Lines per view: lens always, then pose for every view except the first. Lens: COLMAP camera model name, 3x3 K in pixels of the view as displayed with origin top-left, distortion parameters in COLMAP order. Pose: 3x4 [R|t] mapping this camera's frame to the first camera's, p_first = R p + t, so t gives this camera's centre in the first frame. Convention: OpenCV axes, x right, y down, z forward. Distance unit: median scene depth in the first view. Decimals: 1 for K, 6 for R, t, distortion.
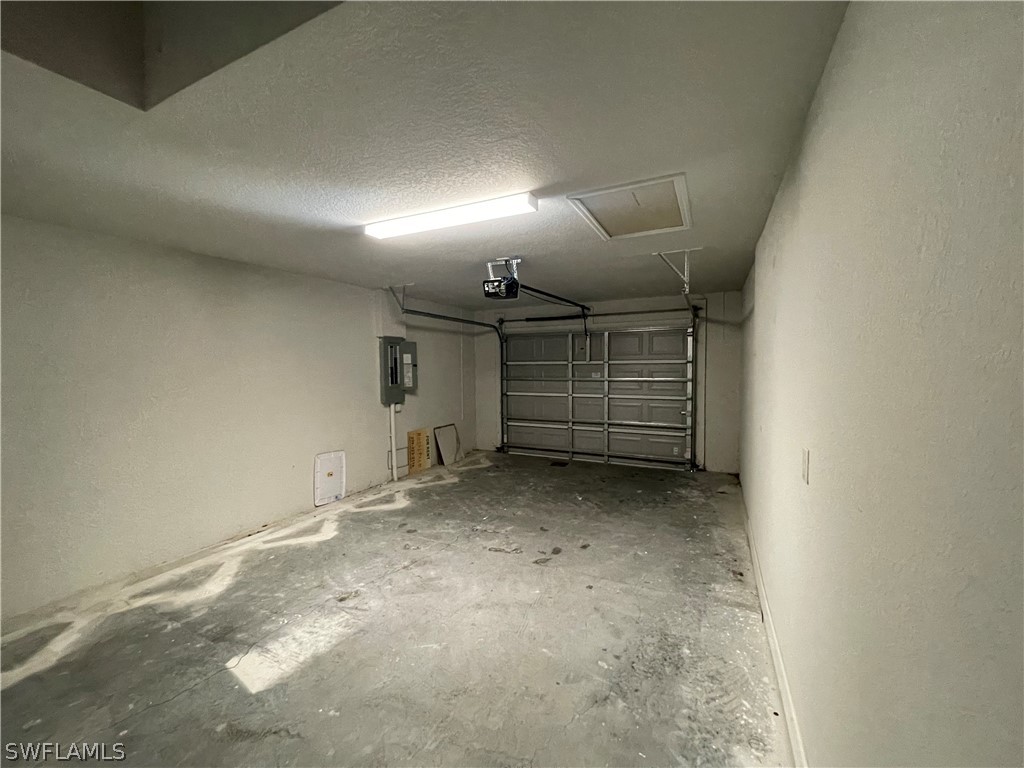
lens RADIAL K [[414.5, 0, 511.8], [0, 414.5, 383.9], [0, 0, 1]] dist [-0.003616, 0.003090]
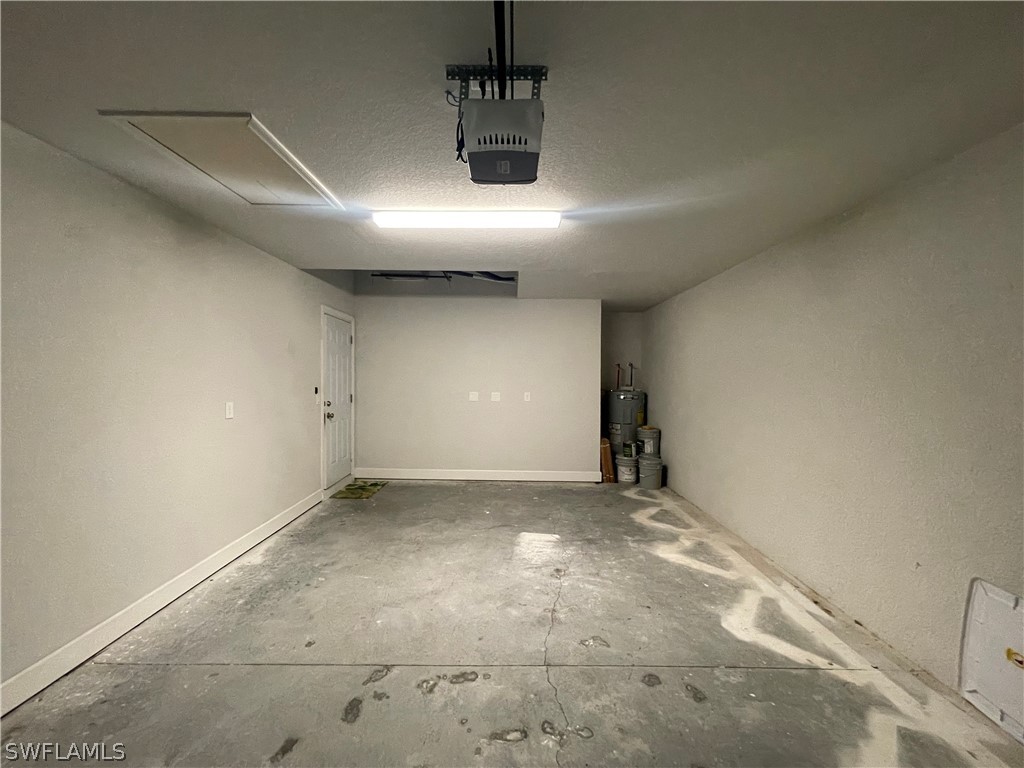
lens RADIAL K [[414.5, 0, 512.7], [0, 414.5, 385.7], [0, 0, 1]] dist [-0.003616, 0.003090]
pose [[-0.899158, 0.013687, -0.437410, 0.167673], [-0.020499, 0.997096, 0.073339, -0.054607], [0.437143, 0.074910, -0.896267, 1.710742]]
